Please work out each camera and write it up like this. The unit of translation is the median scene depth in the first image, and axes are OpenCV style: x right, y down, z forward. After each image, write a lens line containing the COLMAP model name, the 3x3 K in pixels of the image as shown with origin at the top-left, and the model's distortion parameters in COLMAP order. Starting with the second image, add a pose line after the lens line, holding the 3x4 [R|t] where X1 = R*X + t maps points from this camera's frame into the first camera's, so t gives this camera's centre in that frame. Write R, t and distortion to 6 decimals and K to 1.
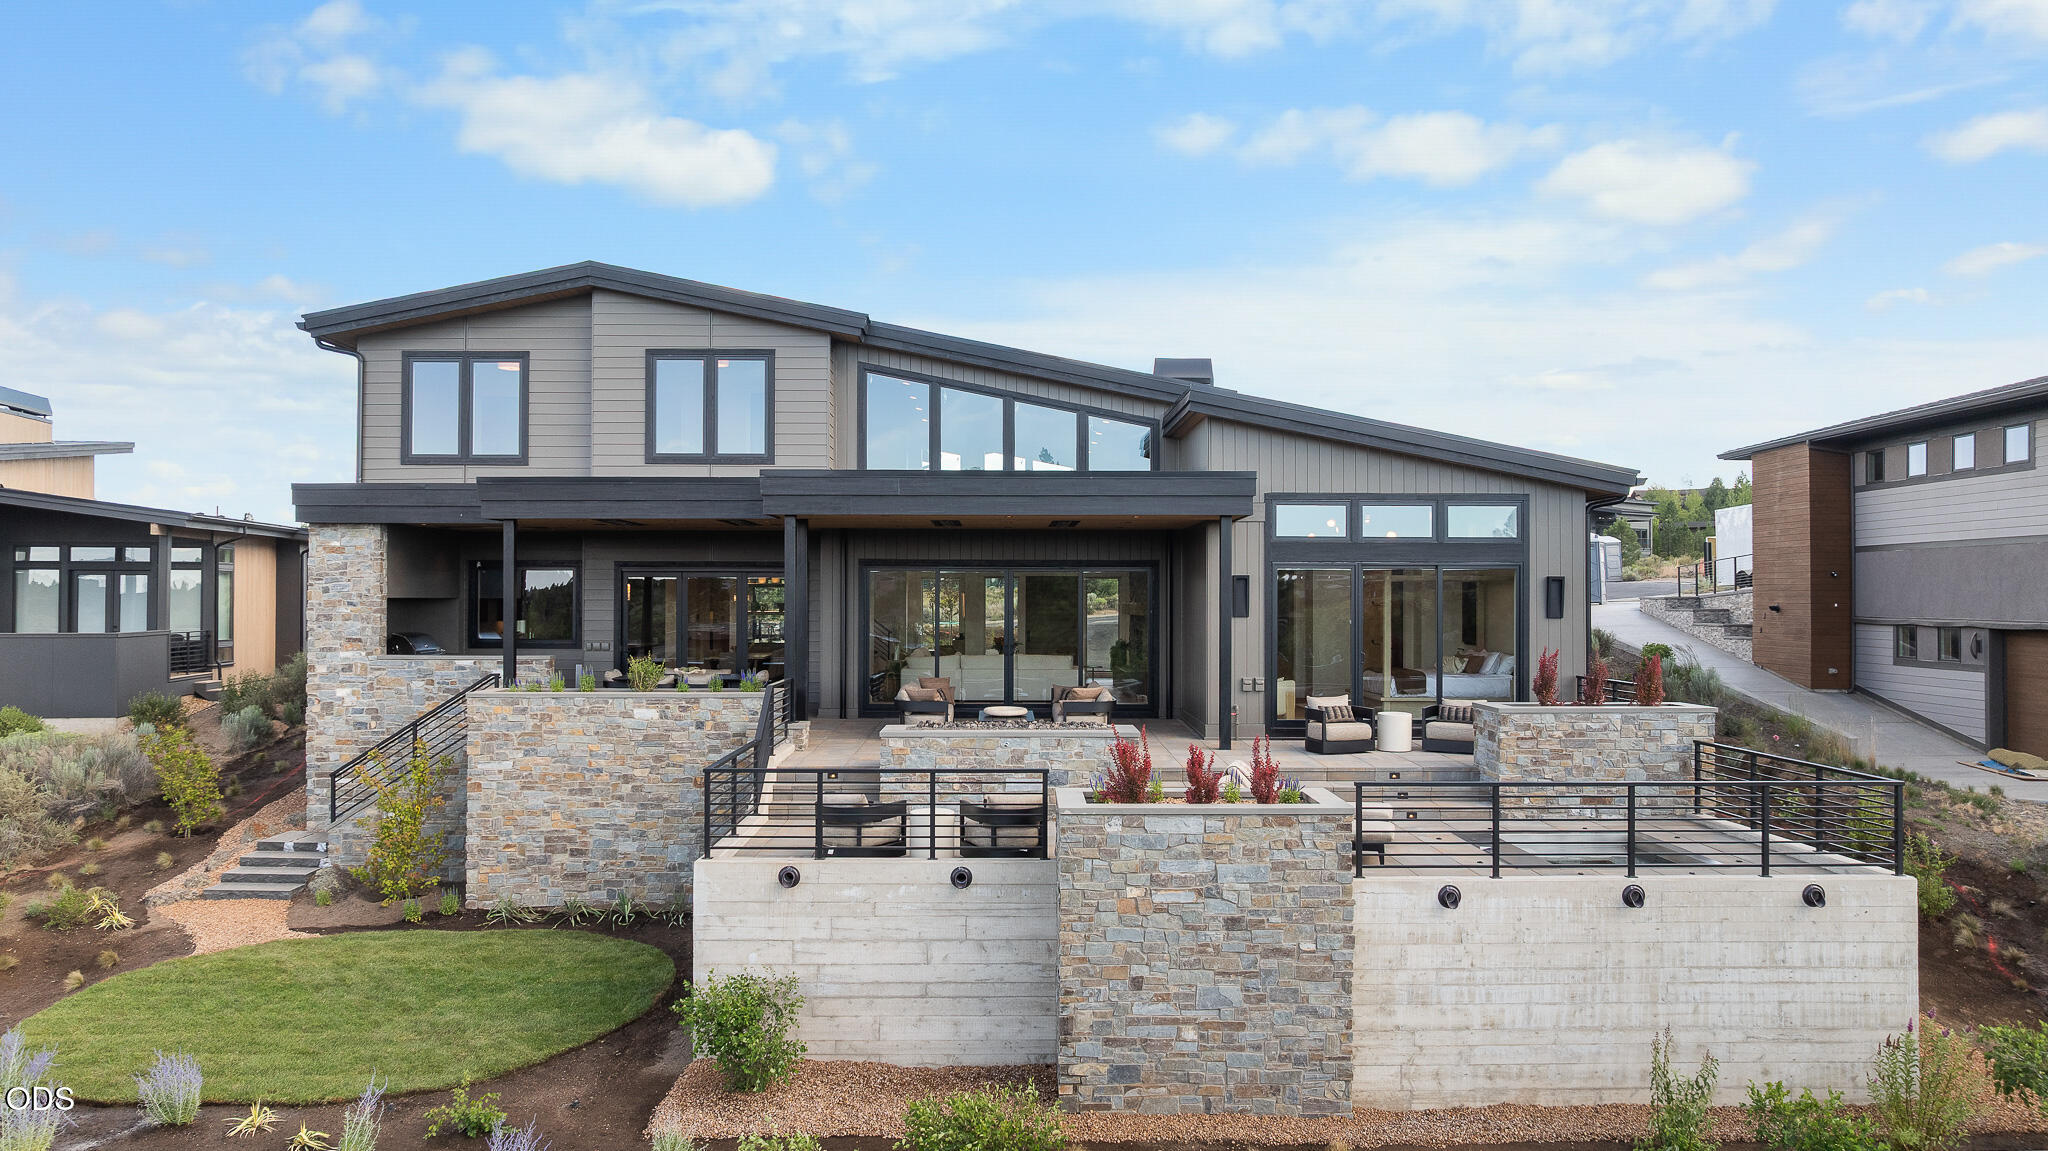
lens RADIAL K [[1469.5, 0, 1023.4], [0, 1469.5, 583.3], [0, 0, 1]] dist [-0.034976, 0.033785]
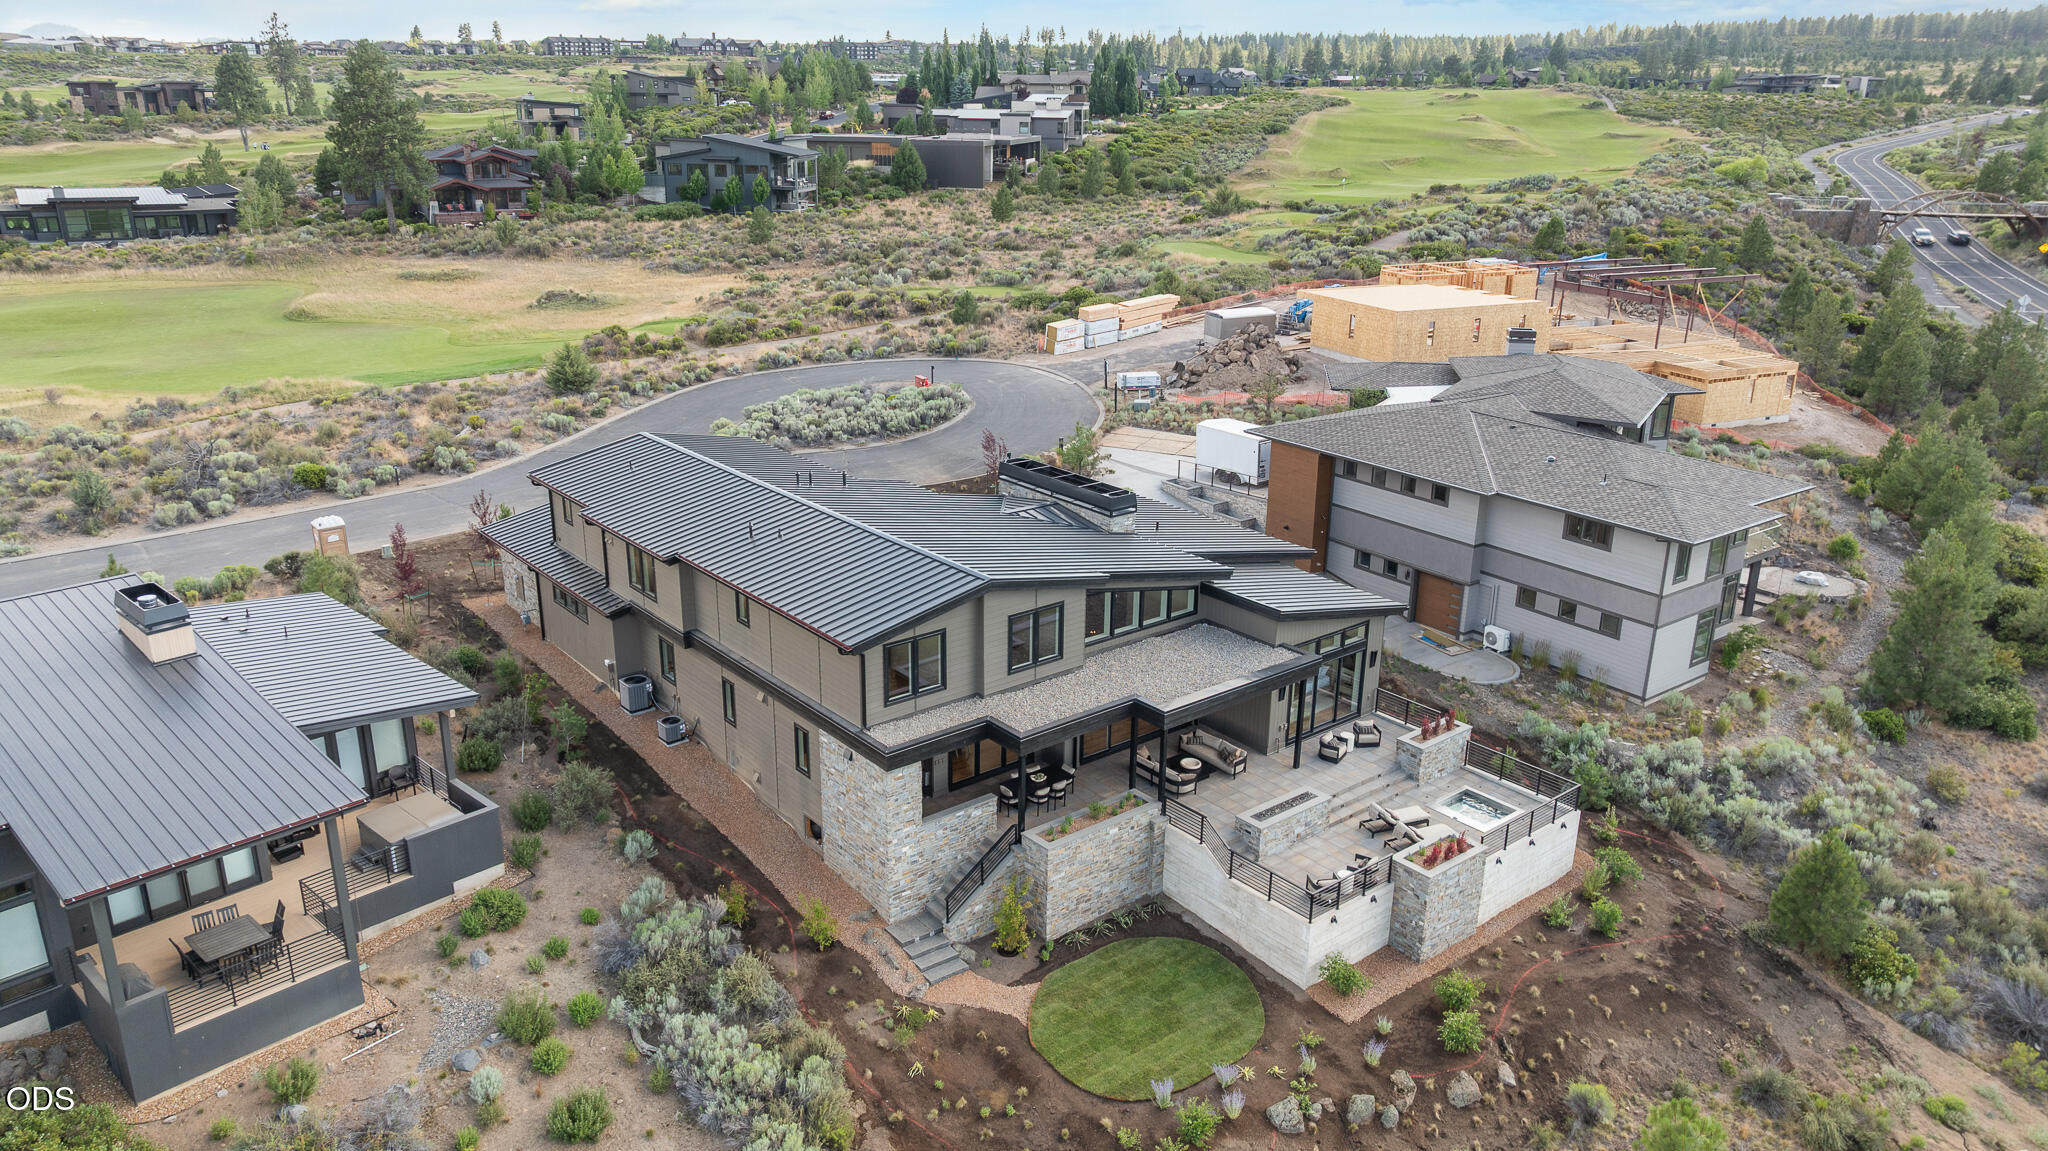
lens RADIAL K [[1445.1, 0, 1024.2], [0, 1445.1, 572.1], [0, 0, 1]] dist [-0.023051, 0.008509]
pose [[0.783917, -0.193551, 0.589926, -1.679455], [-0.015138, 0.943925, 0.329812, -1.044282], [-0.620681, -0.267475, 0.737029, -0.365238]]
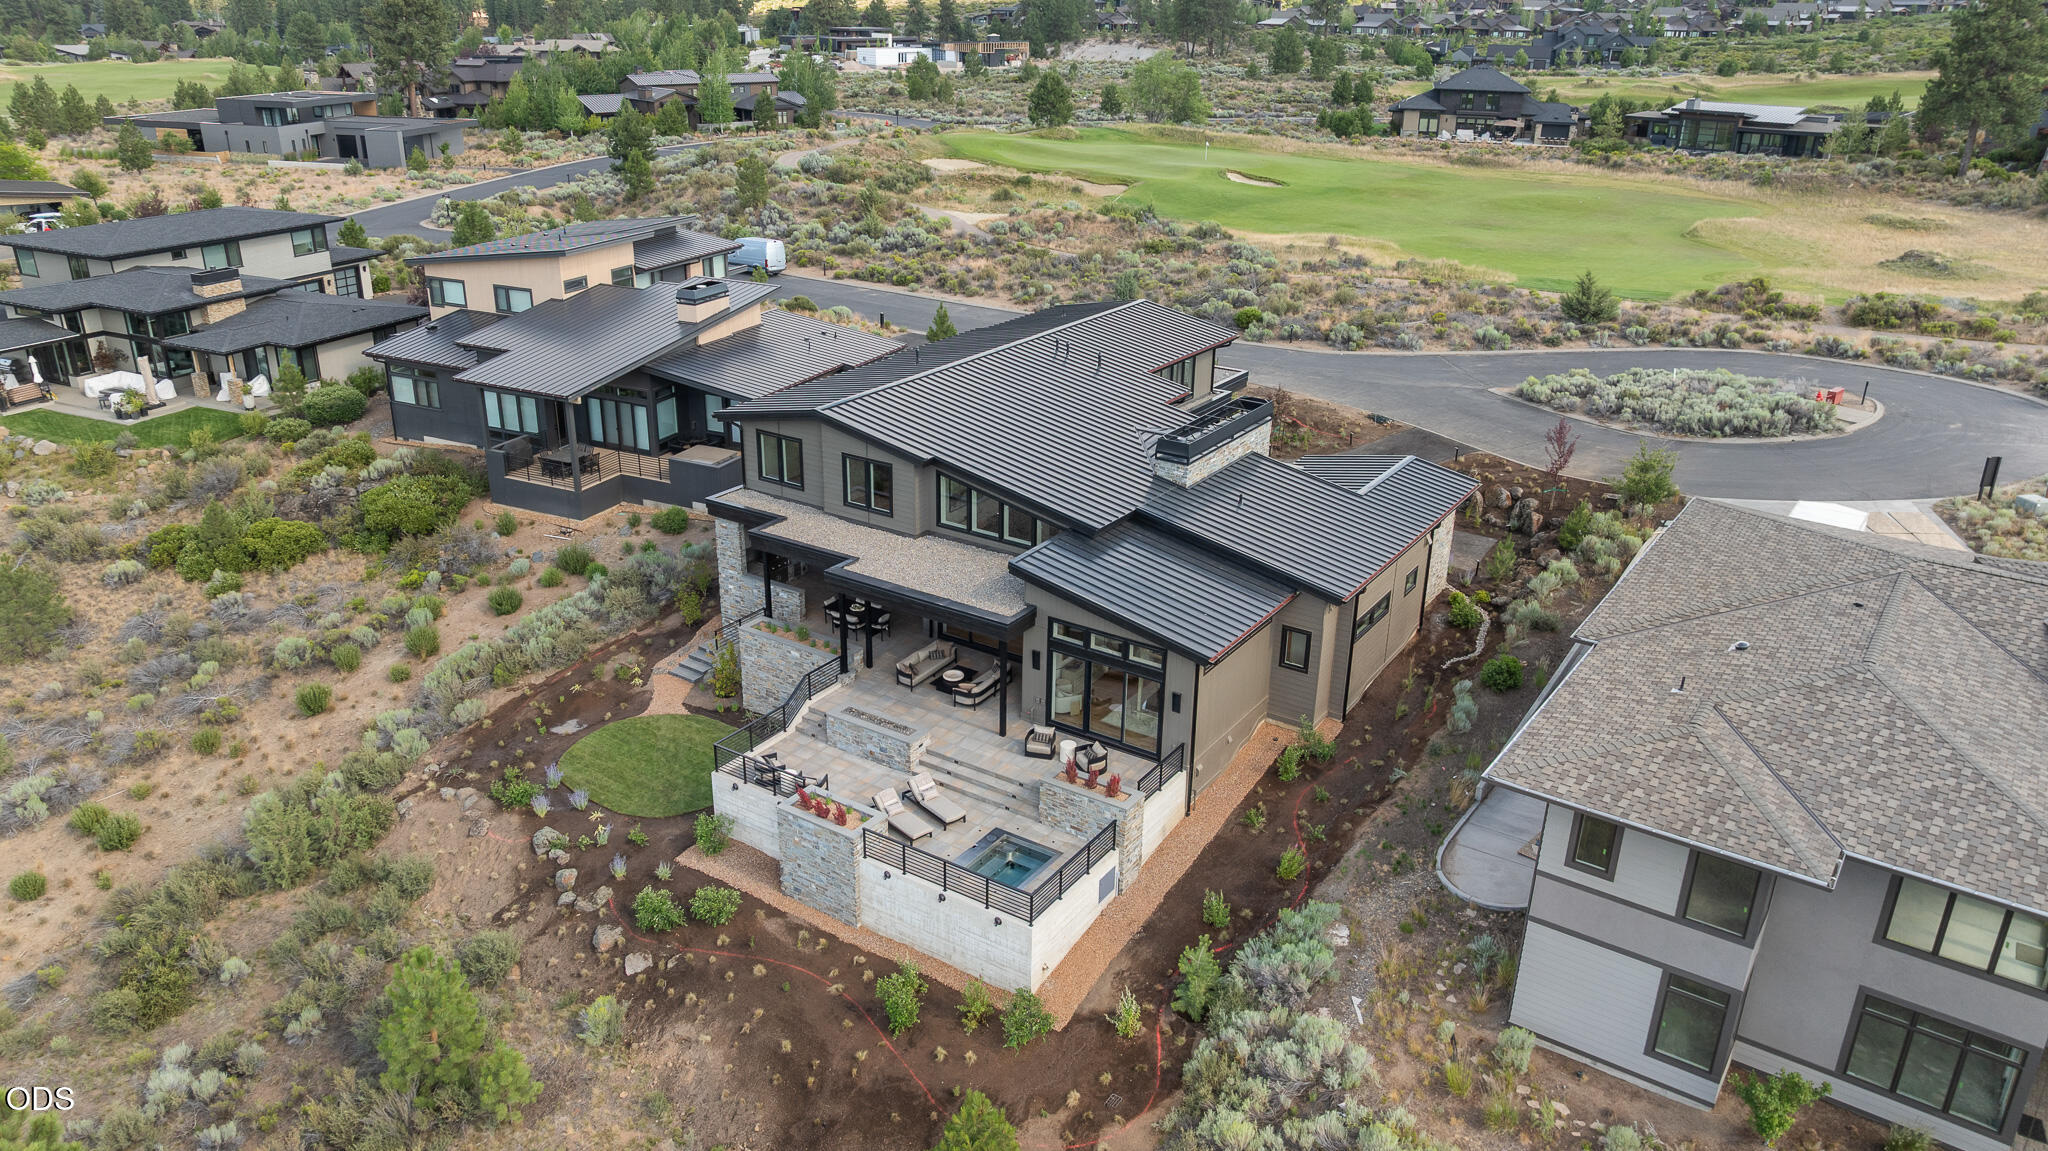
lens RADIAL K [[1445.1, 0, 1024.2], [0, 1445.1, 572.1], [0, 0, 1]] dist [-0.023051, 0.008509]
pose [[0.827092, 0.223488, -0.515724, 1.357299], [-0.008284, 0.922298, 0.386390, -1.042356], [0.562005, -0.315308, 0.764677, -0.578618]]
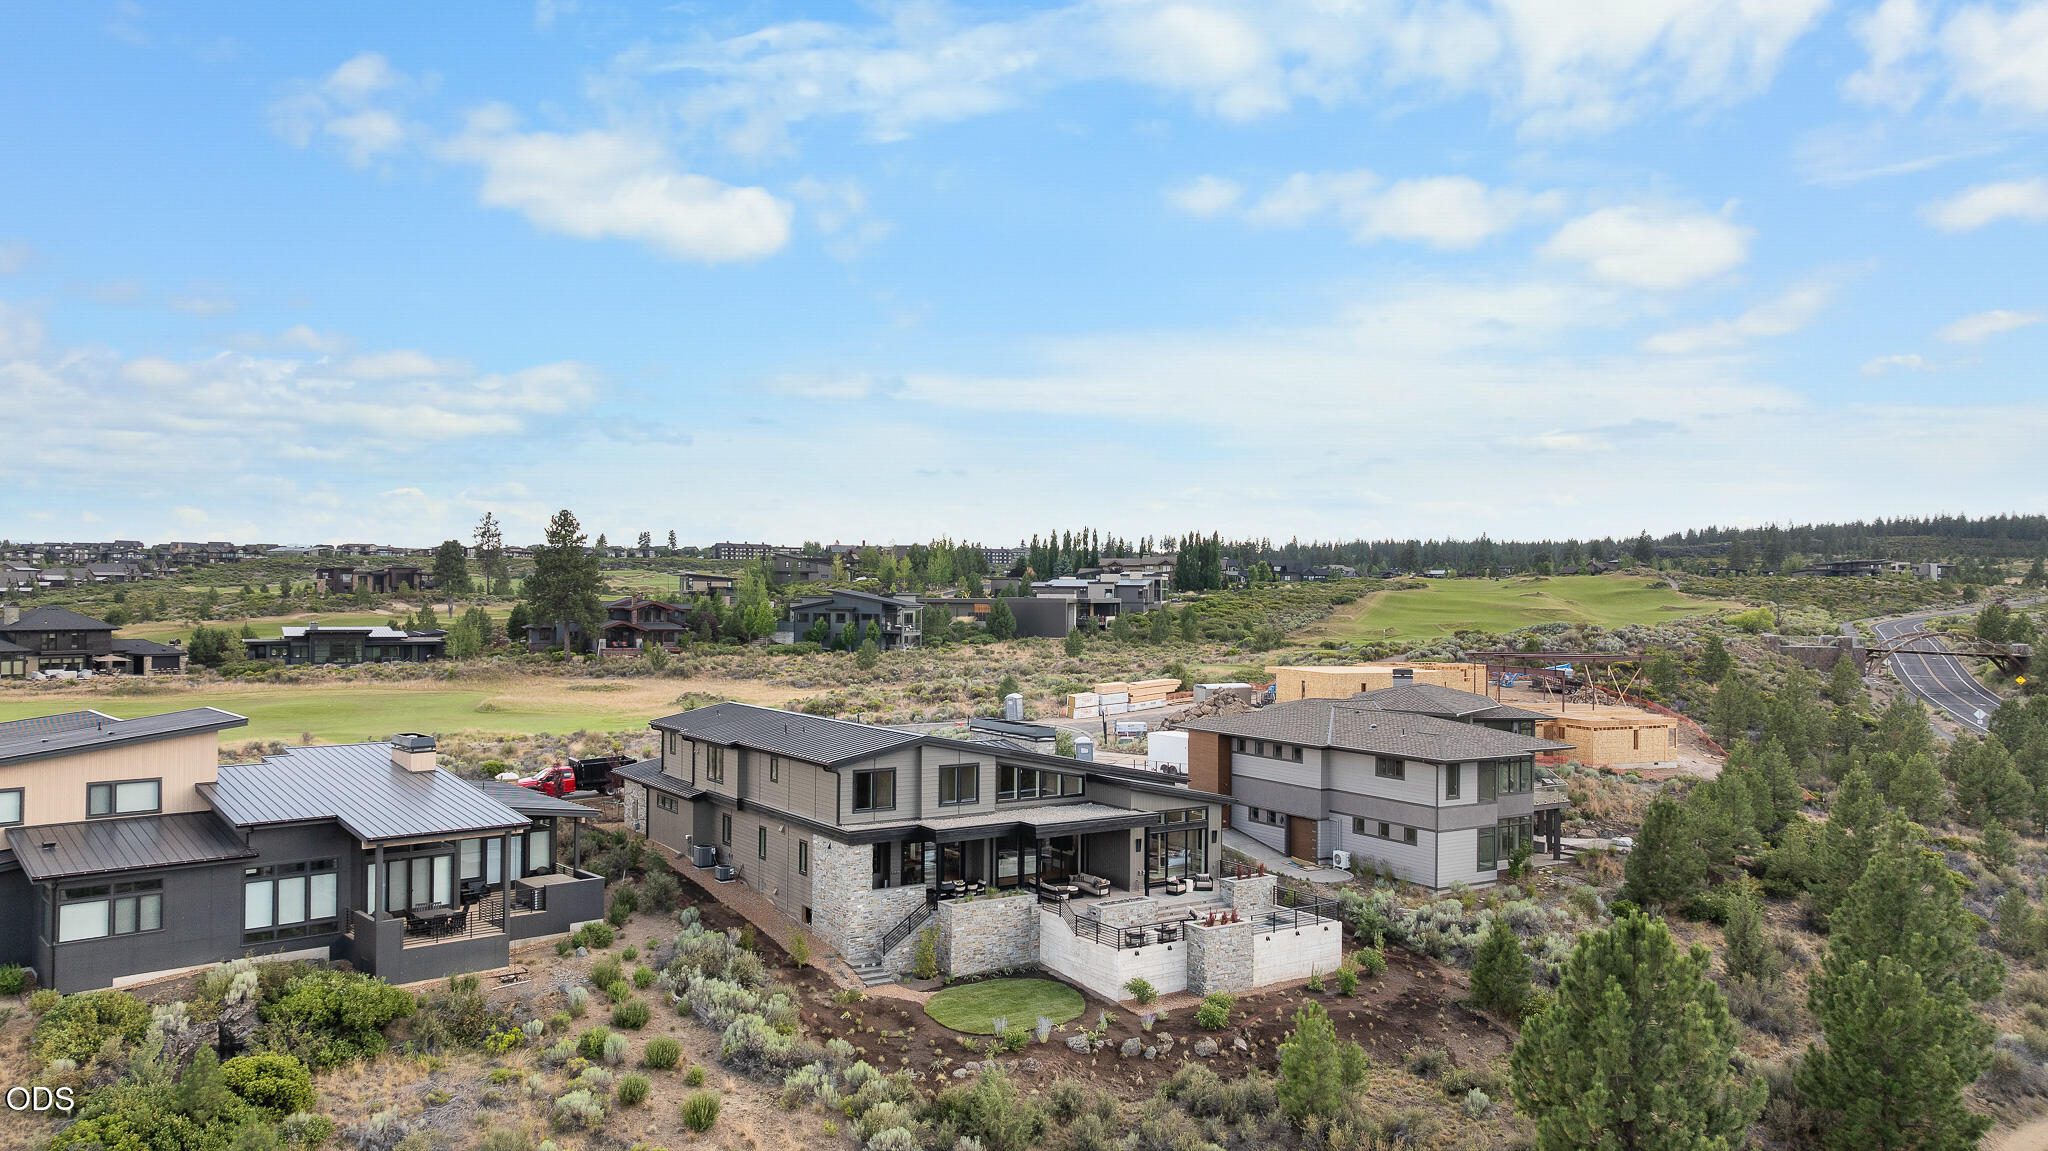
lens RADIAL K [[1445.1, 0, 1024.2], [0, 1445.1, 572.1], [0, 0, 1]] dist [-0.023051, 0.008509]
pose [[0.838005, 0.012225, 0.545526, -2.129781], [-0.012135, 0.999919, -0.003766, -0.682554], [-0.545528, -0.003464, 0.838086, -1.777388]]
